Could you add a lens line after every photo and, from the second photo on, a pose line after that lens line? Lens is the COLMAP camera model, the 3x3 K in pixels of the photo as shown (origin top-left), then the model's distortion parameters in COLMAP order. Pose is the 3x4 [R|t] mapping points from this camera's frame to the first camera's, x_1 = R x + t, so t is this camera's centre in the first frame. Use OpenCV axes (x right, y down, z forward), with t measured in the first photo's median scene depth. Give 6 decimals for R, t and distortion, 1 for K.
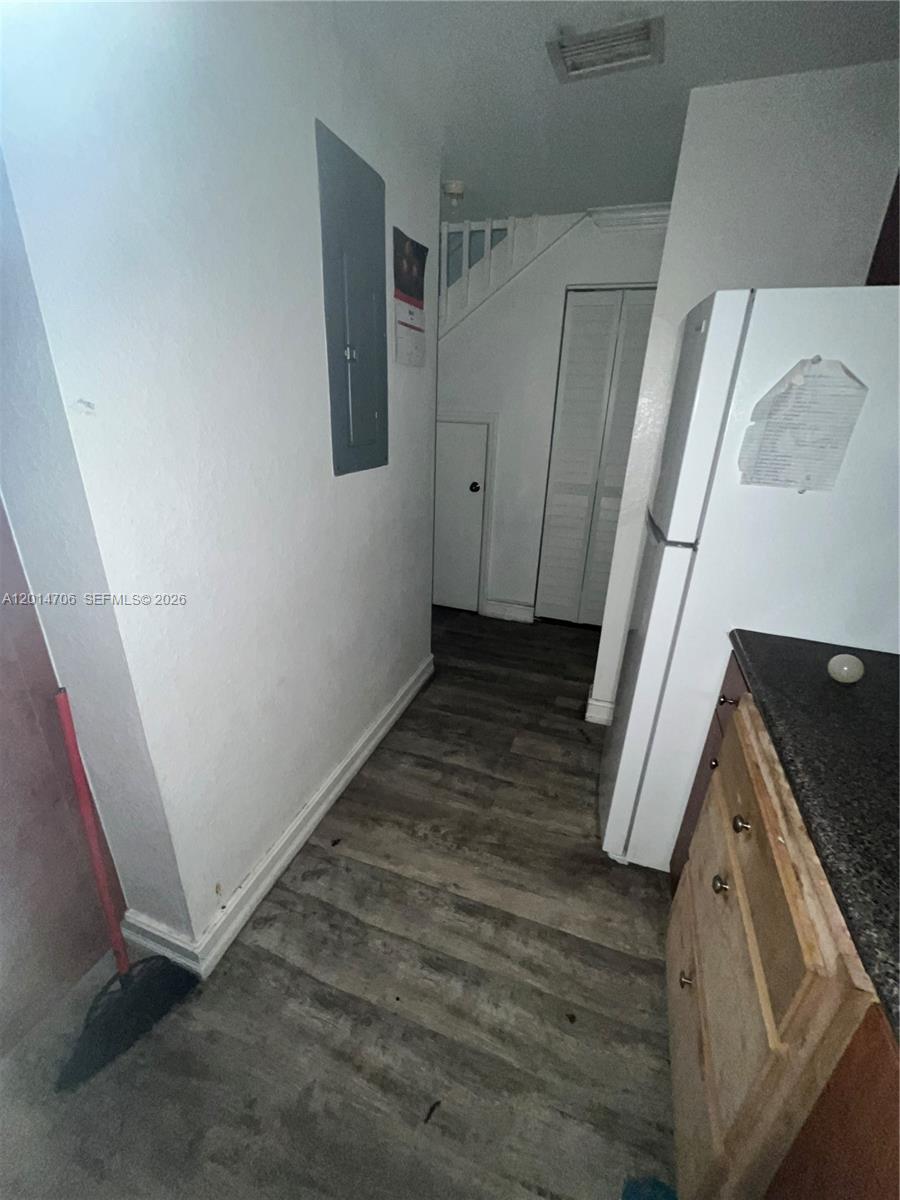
lens RADIAL K [[487.4, 0, 451.1], [0, 487.4, 599.6], [0, 0, 1]] dist [-0.002756, 0.000071]
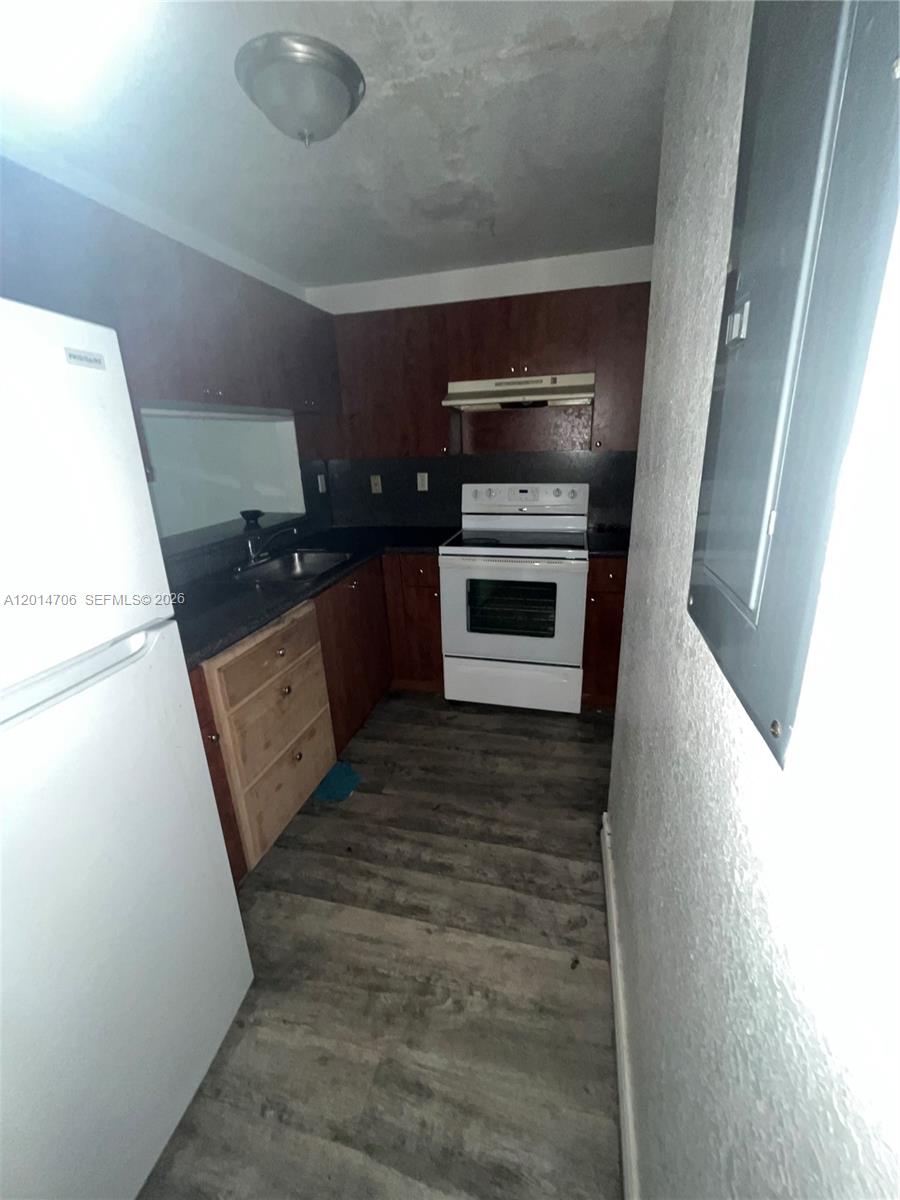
lens RADIAL K [[487.4, 0, 450.9], [0, 487.4, 598.4], [0, 0, 1]] dist [-0.002756, 0.000071]
pose [[-0.996041, 0.033095, -0.082499, 0.026582], [-0.027311, 0.769273, 0.638337, -0.586601], [0.084591, 0.638063, -0.765323, 1.406430]]
